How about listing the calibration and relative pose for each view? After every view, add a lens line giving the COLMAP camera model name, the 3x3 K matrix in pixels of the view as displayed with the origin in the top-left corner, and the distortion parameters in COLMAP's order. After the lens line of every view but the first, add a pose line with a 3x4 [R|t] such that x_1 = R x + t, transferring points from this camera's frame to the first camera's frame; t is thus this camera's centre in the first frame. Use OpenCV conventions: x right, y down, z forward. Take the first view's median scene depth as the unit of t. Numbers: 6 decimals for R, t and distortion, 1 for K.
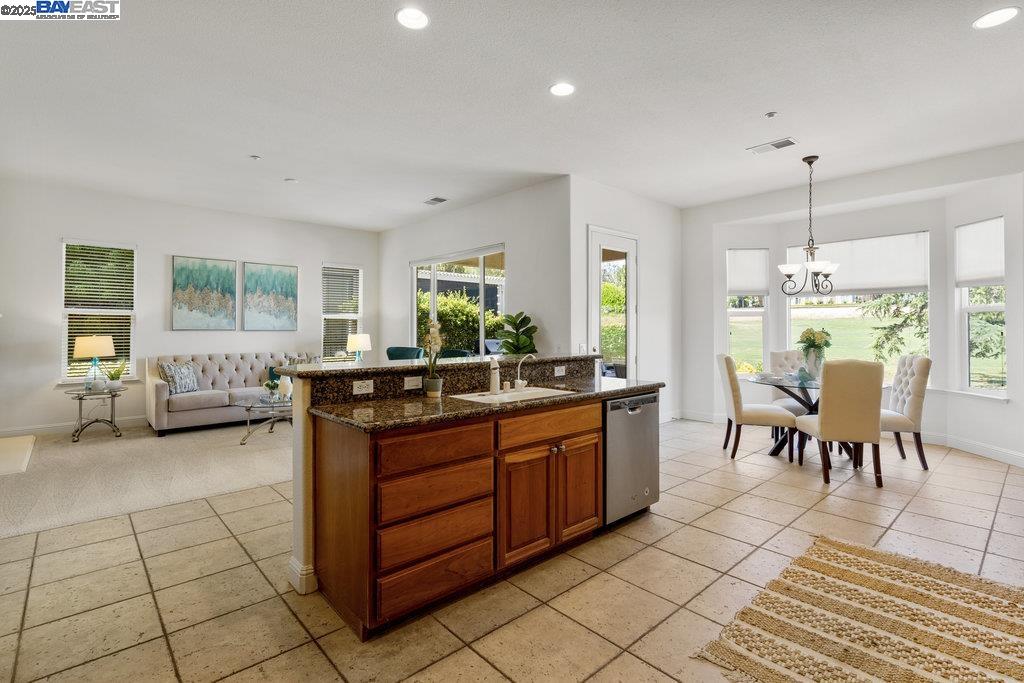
lens RADIAL K [[475.1, 0, 498.1], [0, 475.1, 327.9], [0, 0, 1]] dist [-0.017564, 0.001041]
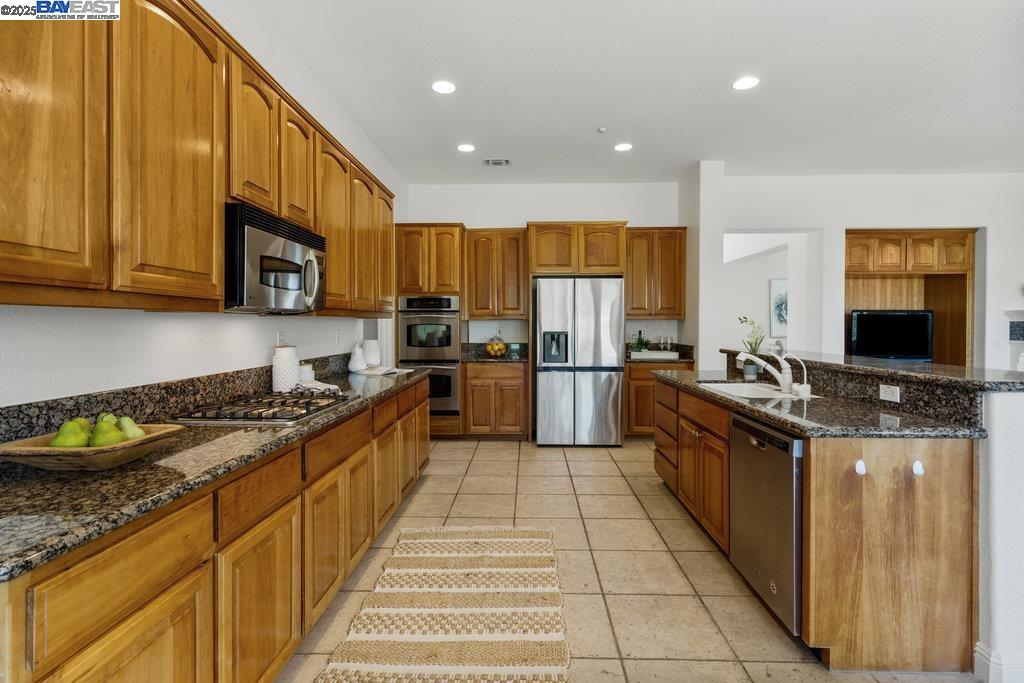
lens RADIAL K [[475.1, 0, 519.8], [0, 475.1, 329.4], [0, 0, 1]] dist [-0.017564, 0.001041]
pose [[-0.663594, 0.010732, -0.748016, 1.002933], [0.003022, 0.999927, 0.011665, 0.001264], [0.748087, 0.005481, -0.663578, 1.178050]]
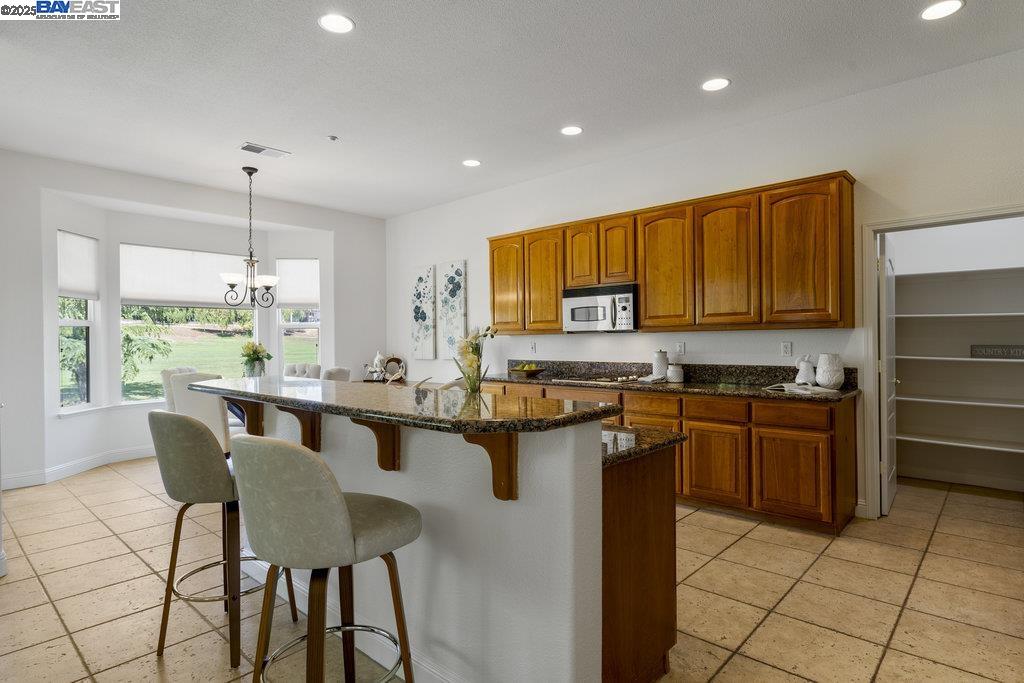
lens RADIAL K [[547.5, 0, 510.1], [0, 547.5, 340.1], [0, 0, 1]] dist [-0.002609, -0.000709]
pose [[-0.123166, -0.000004, 0.992386, -0.822395], [0.009044, 0.999958, 0.001126, 0.002372], [-0.992345, 0.009114, -0.123161, 0.911906]]
